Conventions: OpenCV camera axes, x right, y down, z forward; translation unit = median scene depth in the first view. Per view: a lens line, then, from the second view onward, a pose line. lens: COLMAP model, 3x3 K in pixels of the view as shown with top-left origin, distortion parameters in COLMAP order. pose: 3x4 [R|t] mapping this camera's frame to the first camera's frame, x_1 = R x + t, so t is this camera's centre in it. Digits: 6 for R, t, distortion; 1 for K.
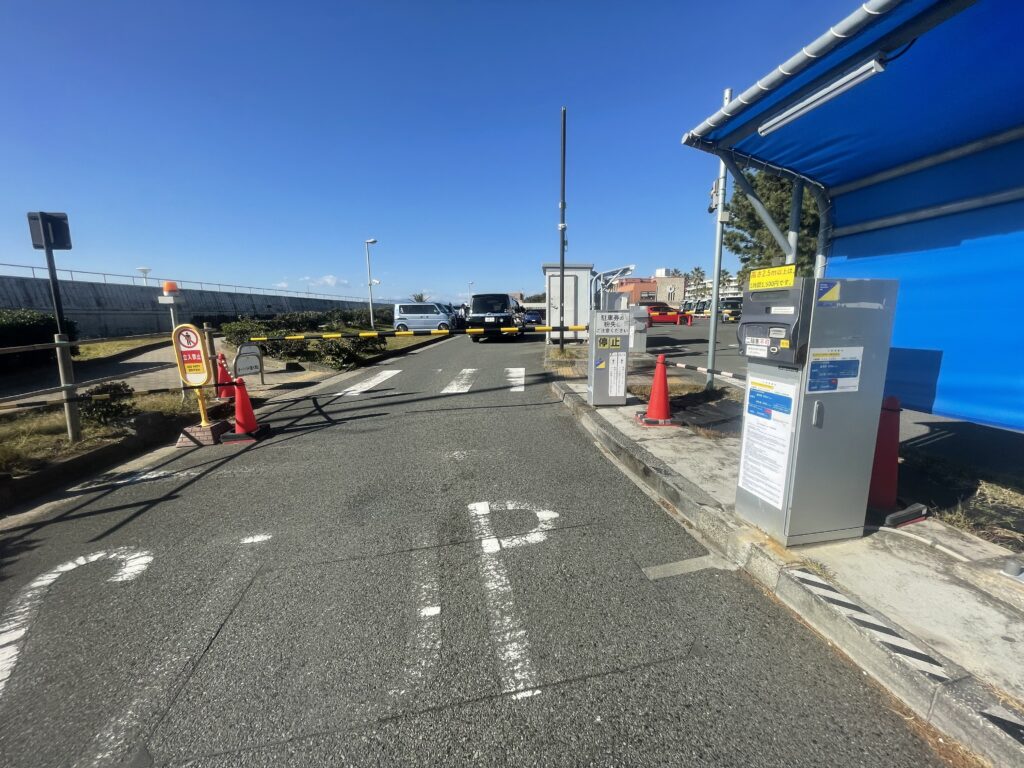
lens RADIAL K [[411.4, 0, 512.0], [0, 411.4, 384.0], [0, 0, 1]] dist [-0.000886, -0.000061]
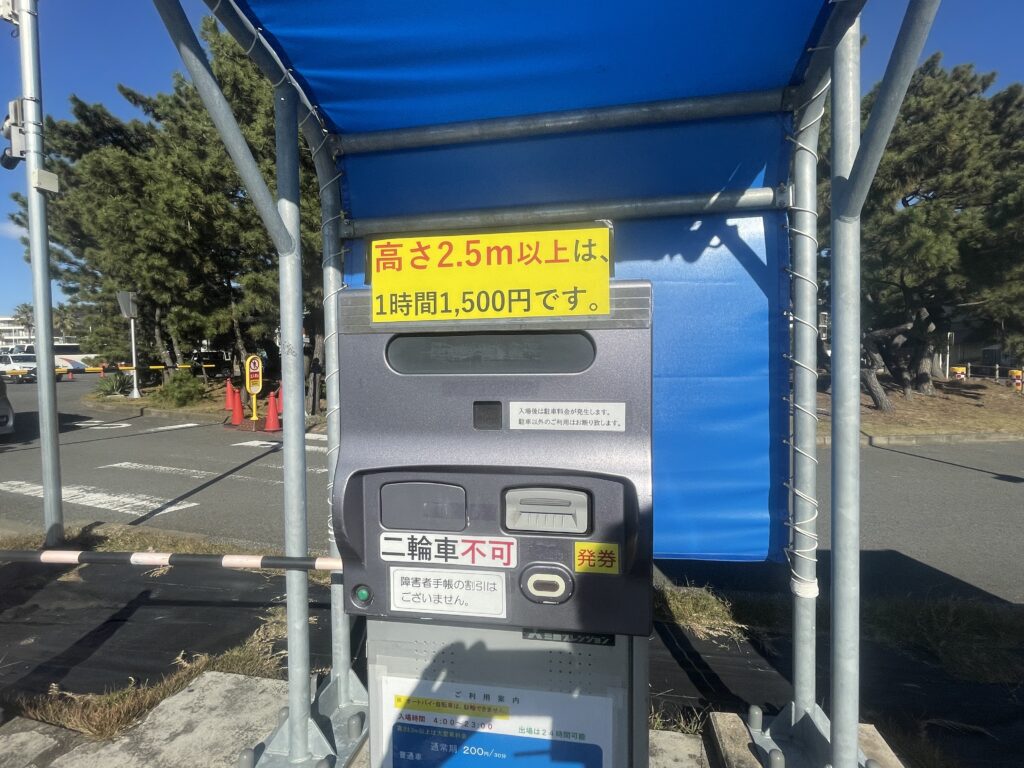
lens RADIAL K [[520.6, 0, 512.0], [0, 520.6, 384.0], [0, 0, 1]] dist [-0.002308, -0.000332]
pose [[0.350681, -0.030412, 0.936001, 0.129023], [0.160553, 0.986627, -0.028096, -0.066735], [-0.922630, 0.160130, 0.350875, 0.317531]]
